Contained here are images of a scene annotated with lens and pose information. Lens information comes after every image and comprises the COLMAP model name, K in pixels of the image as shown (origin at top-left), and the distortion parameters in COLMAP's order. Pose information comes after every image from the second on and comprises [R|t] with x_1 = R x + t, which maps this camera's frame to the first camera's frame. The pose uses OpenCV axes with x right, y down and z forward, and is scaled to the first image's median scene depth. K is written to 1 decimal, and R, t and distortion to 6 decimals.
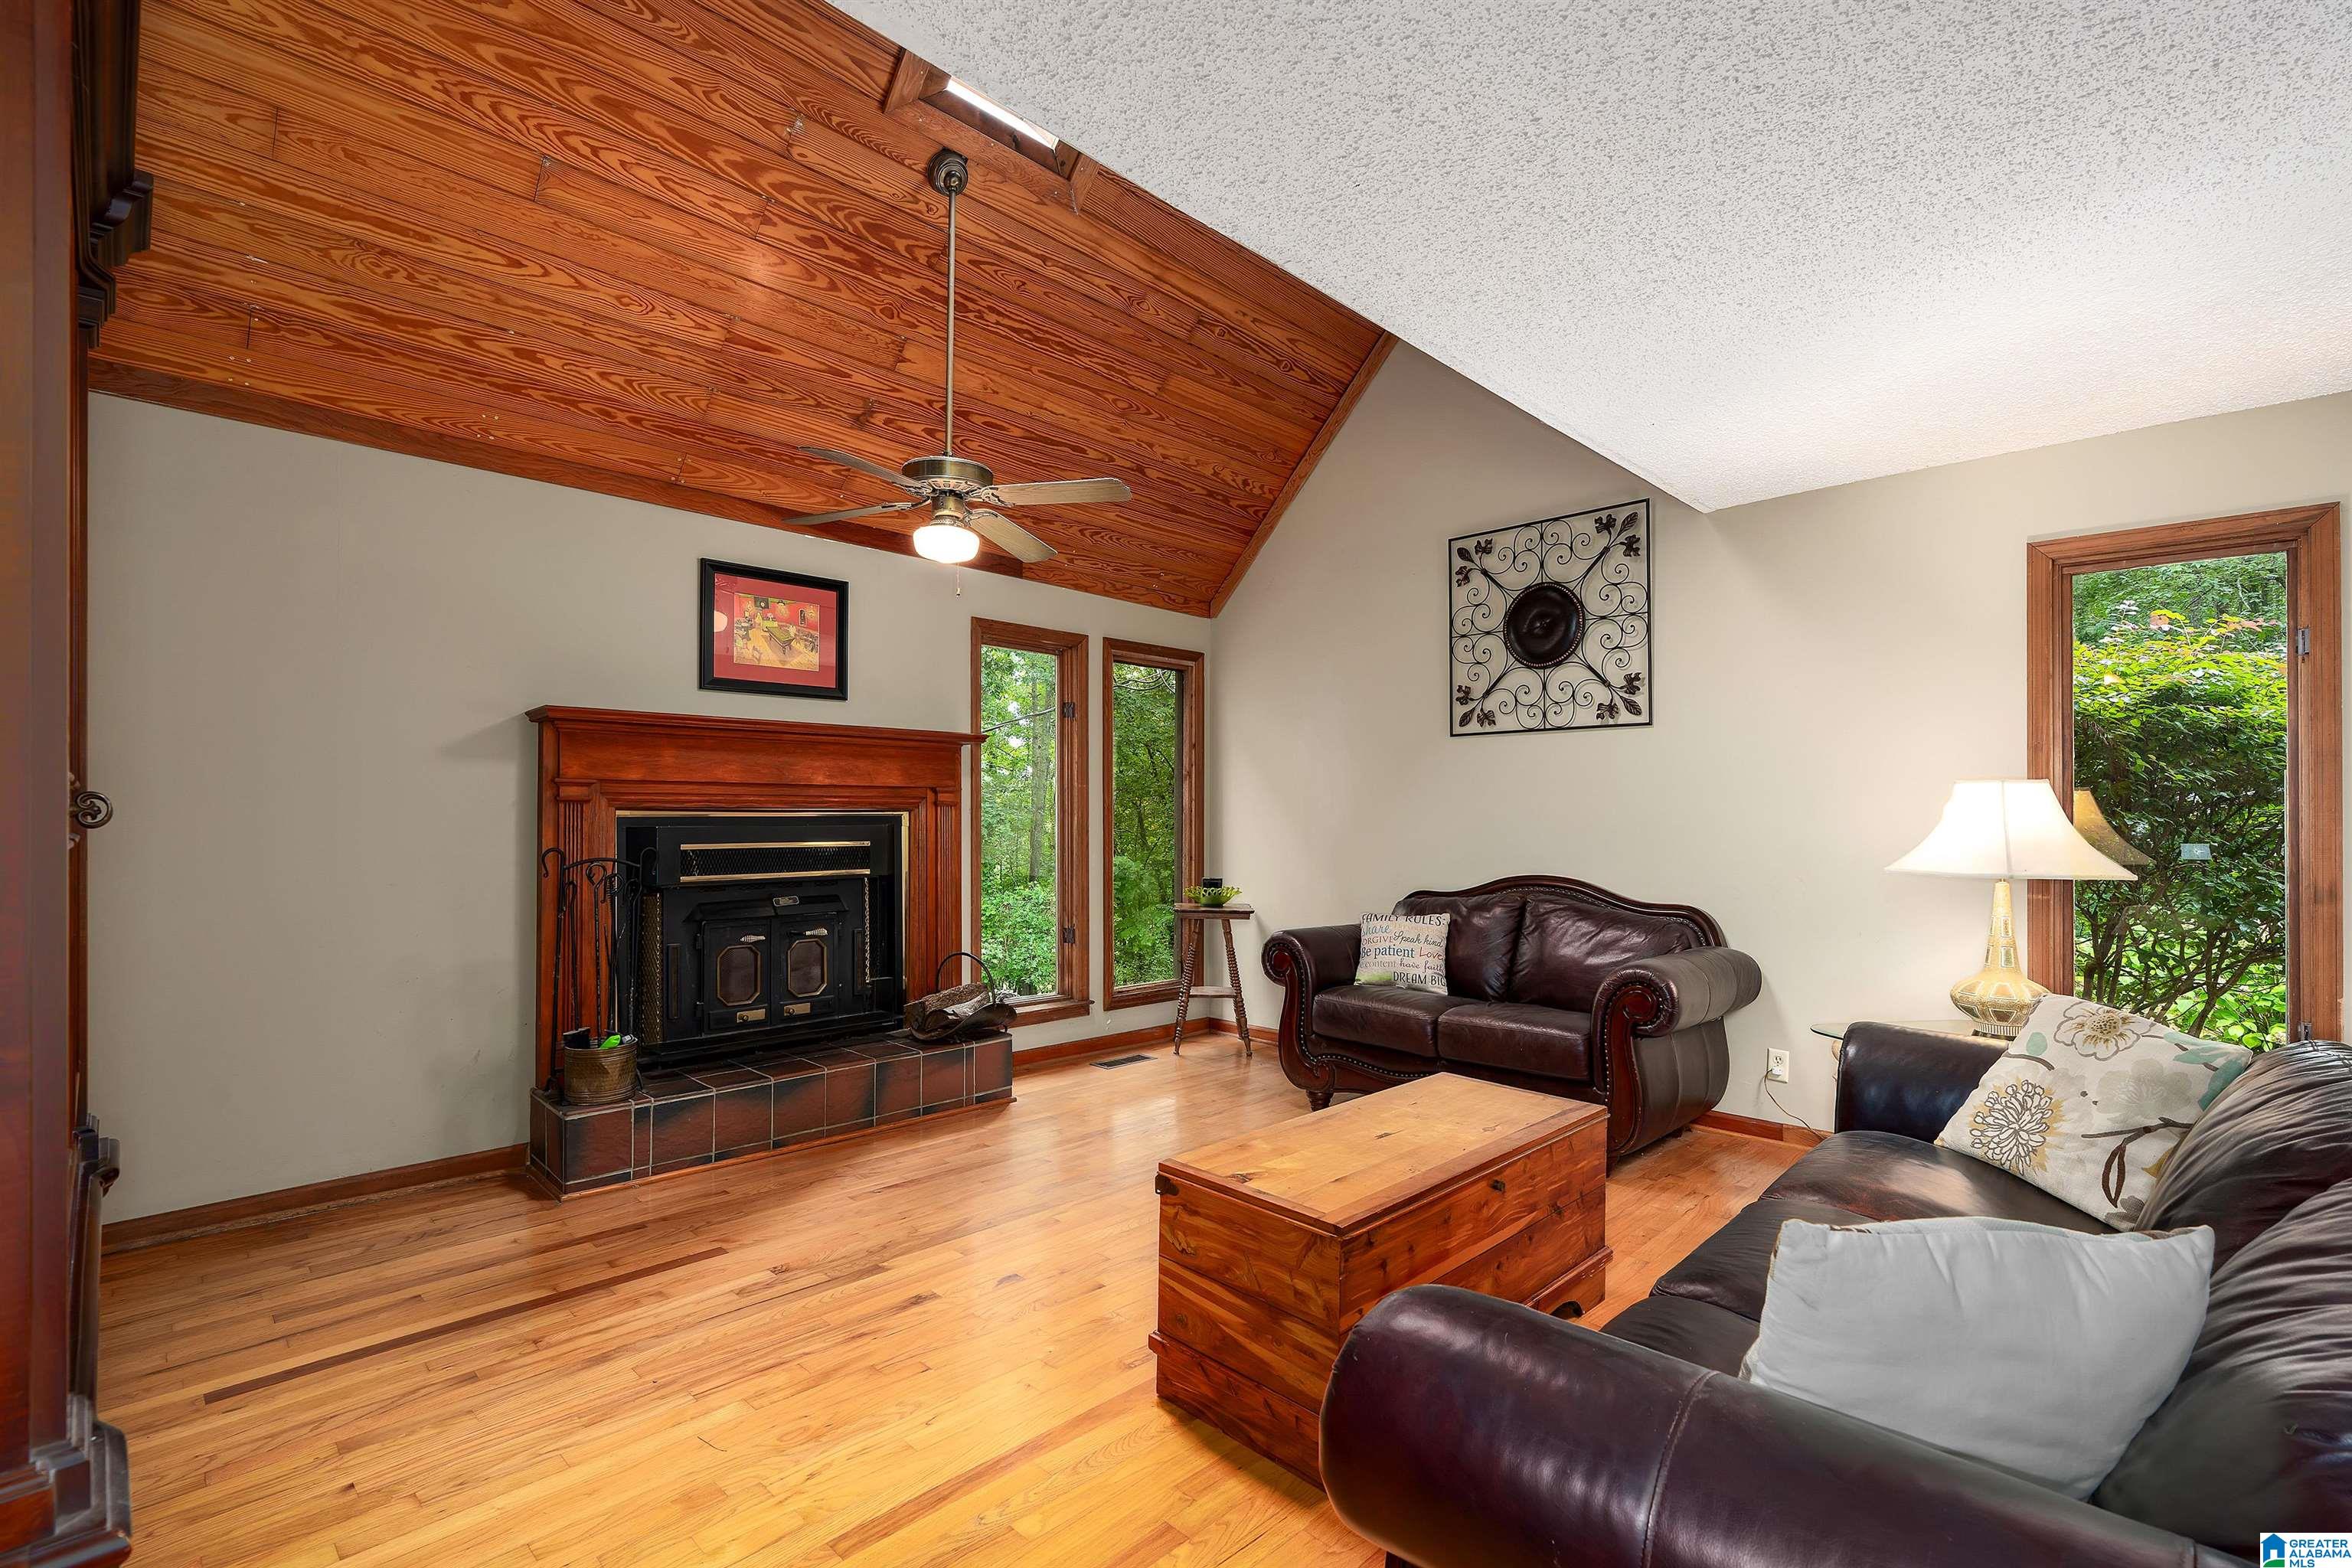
lens RADIAL K [[1052.9, 0, 1169.0], [0, 1052.9, 808.0], [0, 0, 1]] dist [-0.004700, 0.000174]
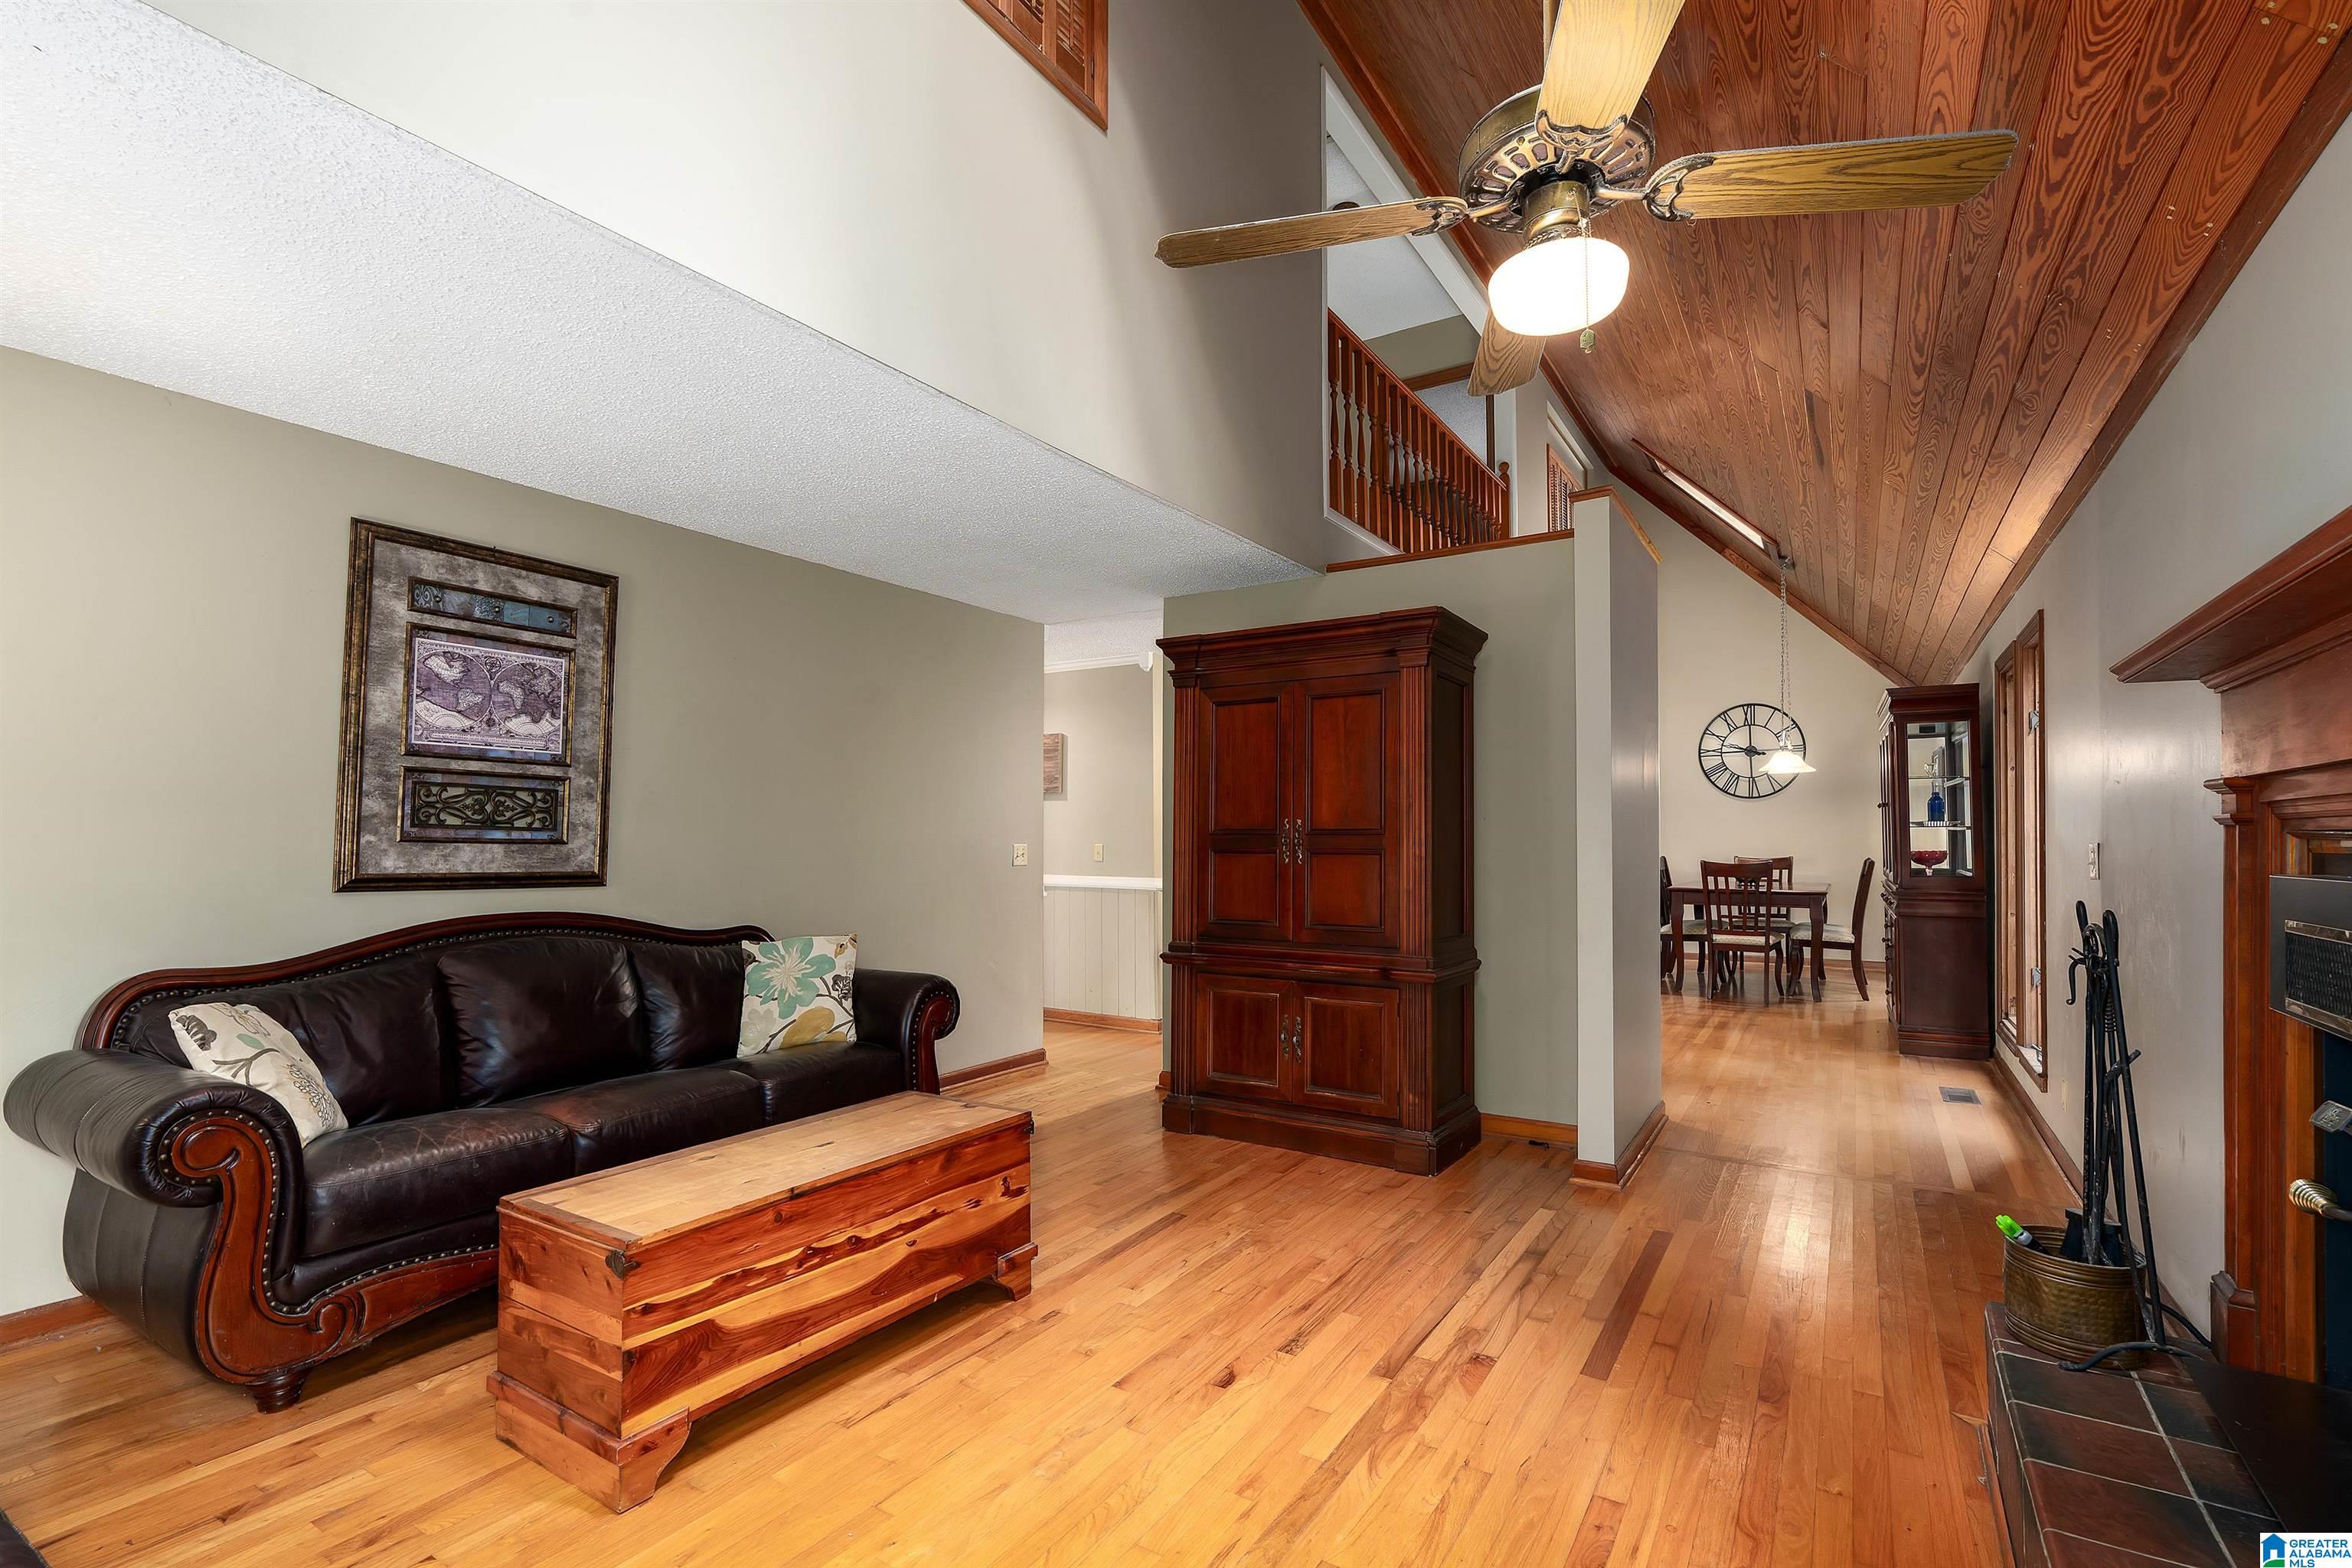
lens RADIAL K [[1052.9, 0, 1183.3], [0, 1052.9, 819.8], [0, 0, 1]] dist [-0.004700, 0.000174]
pose [[-0.977834, -0.009993, -0.209143, 0.039830], [-0.004583, 0.999643, -0.026336, 0.005344], [0.209332, -0.024794, -0.977530, 1.122075]]
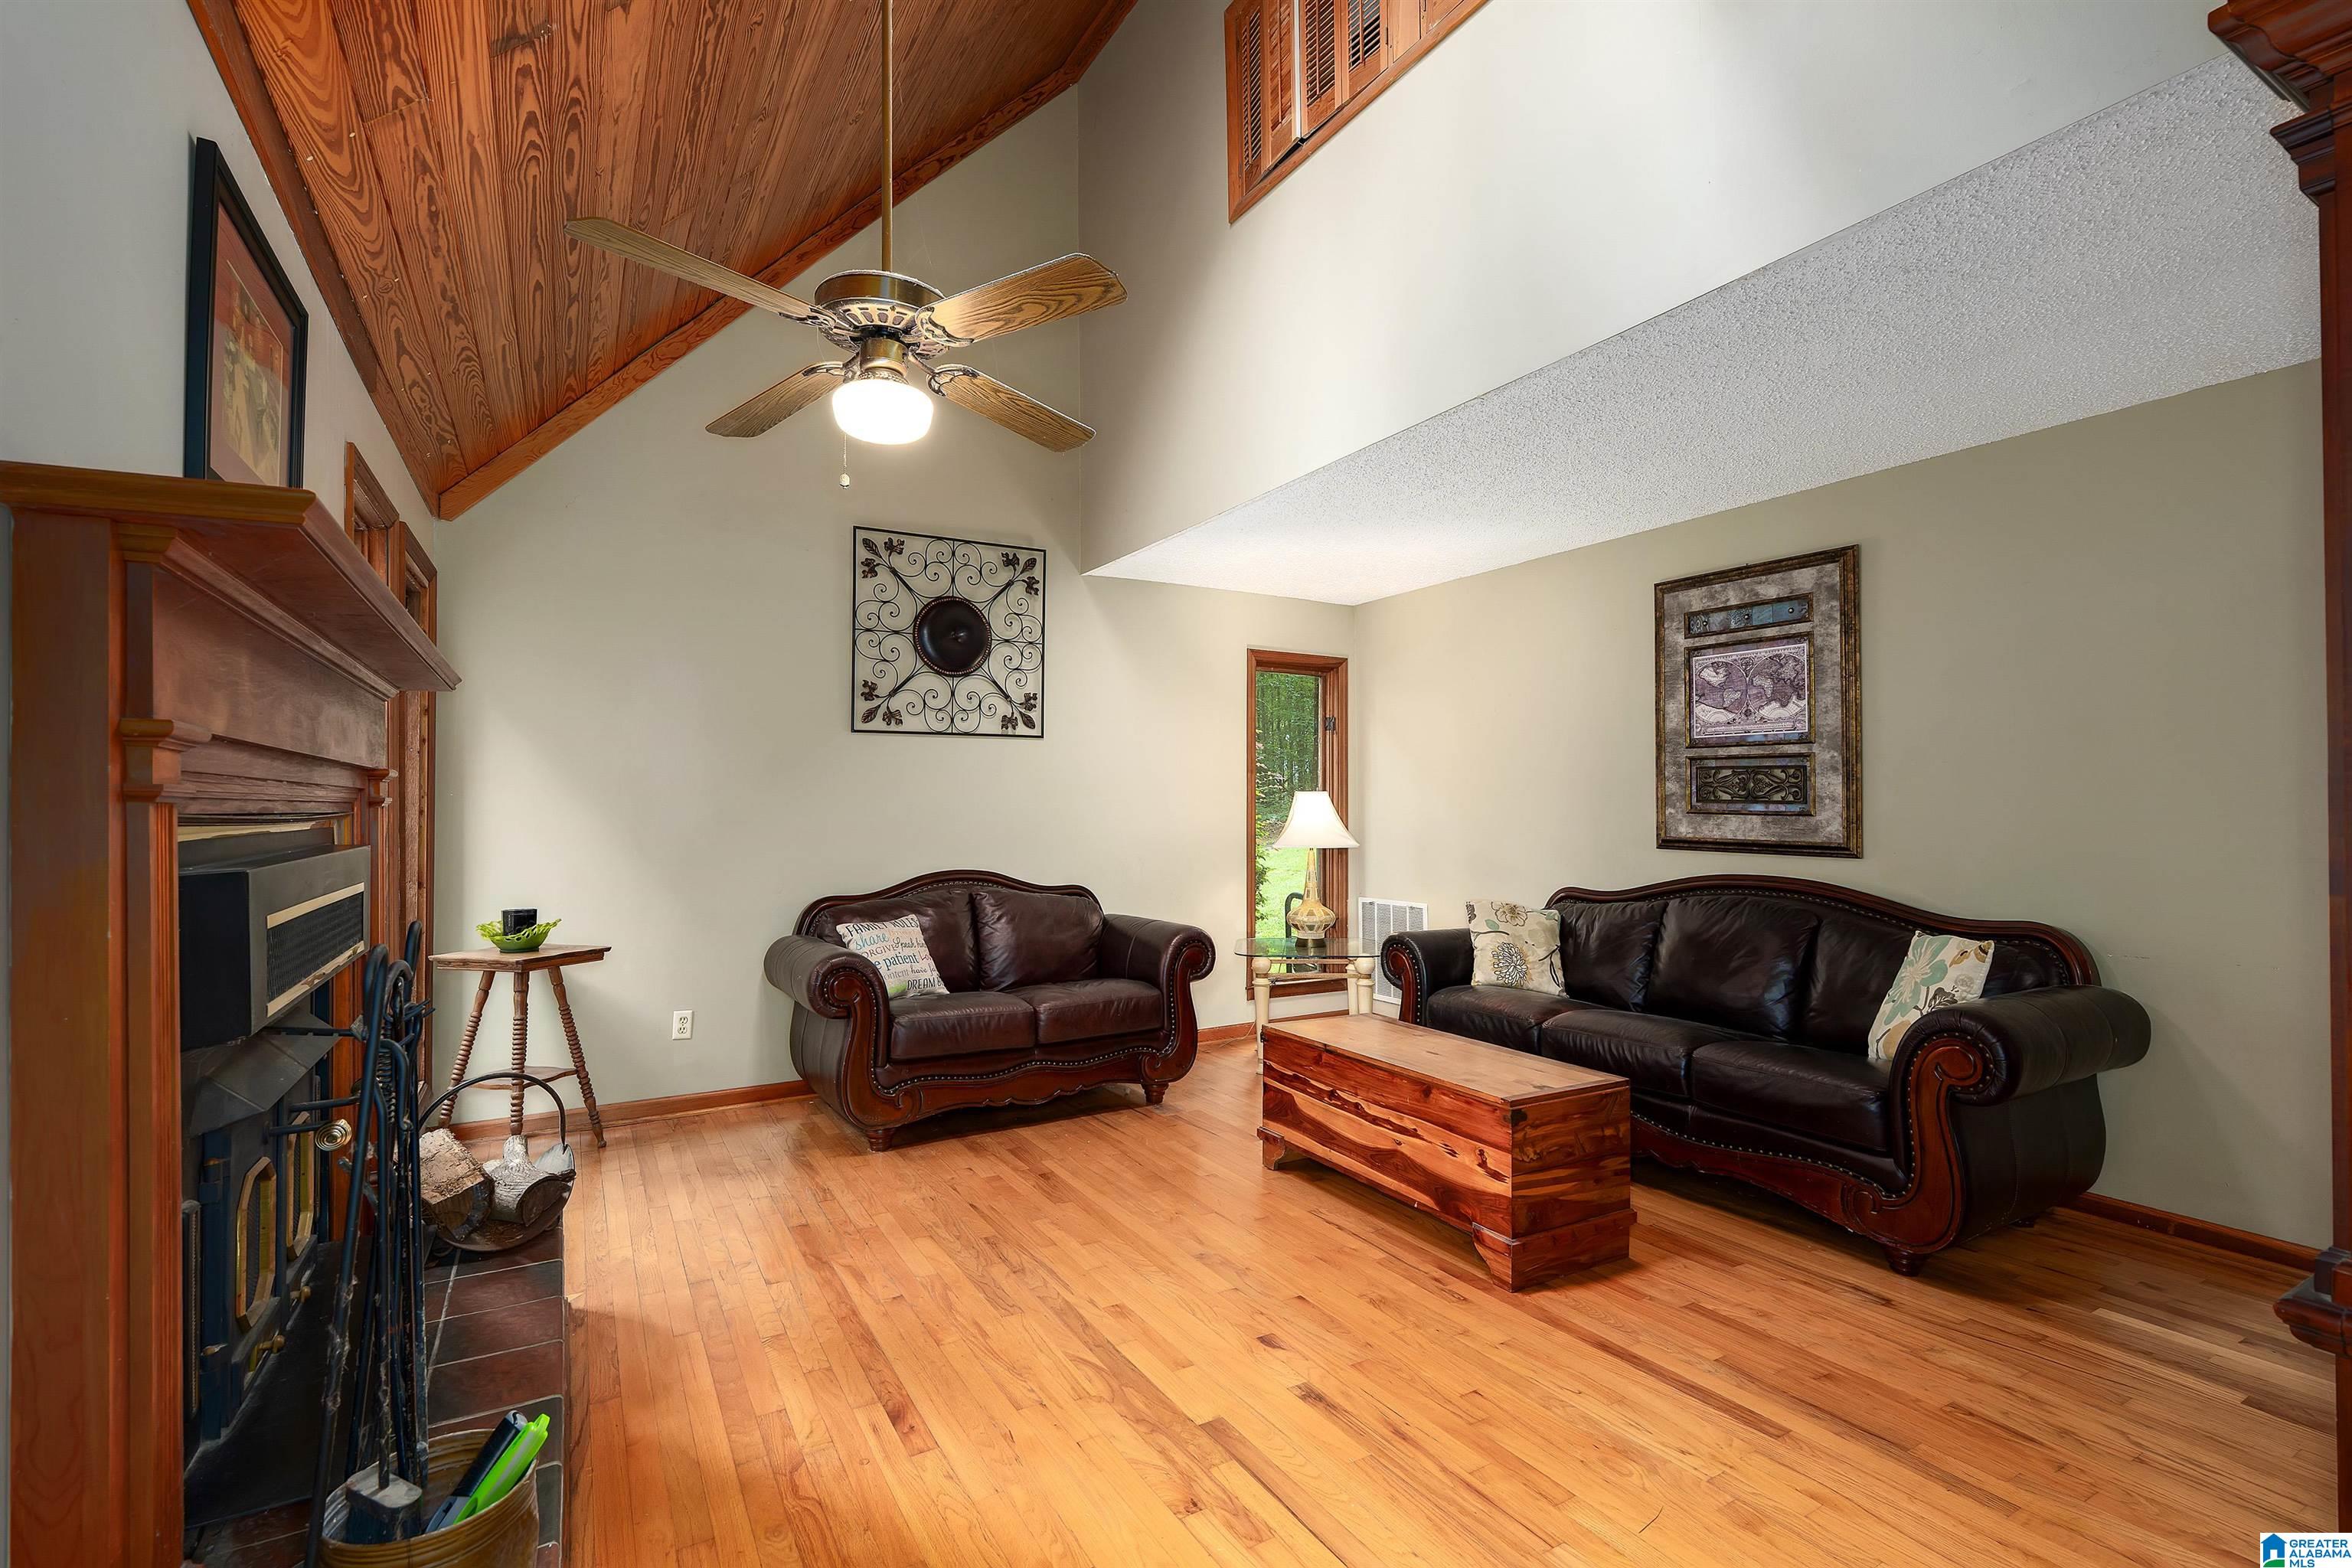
lens RADIAL K [[1052.9, 0, 1172.2], [0, 1052.9, 791.5], [0, 0, 1]] dist [-0.004700, 0.000174]
pose [[0.262698, 0.010326, 0.964823, -0.629290], [-0.001835, 0.999946, -0.010203, -0.005405], [-0.964876, 0.000909, 0.262703, 0.512925]]
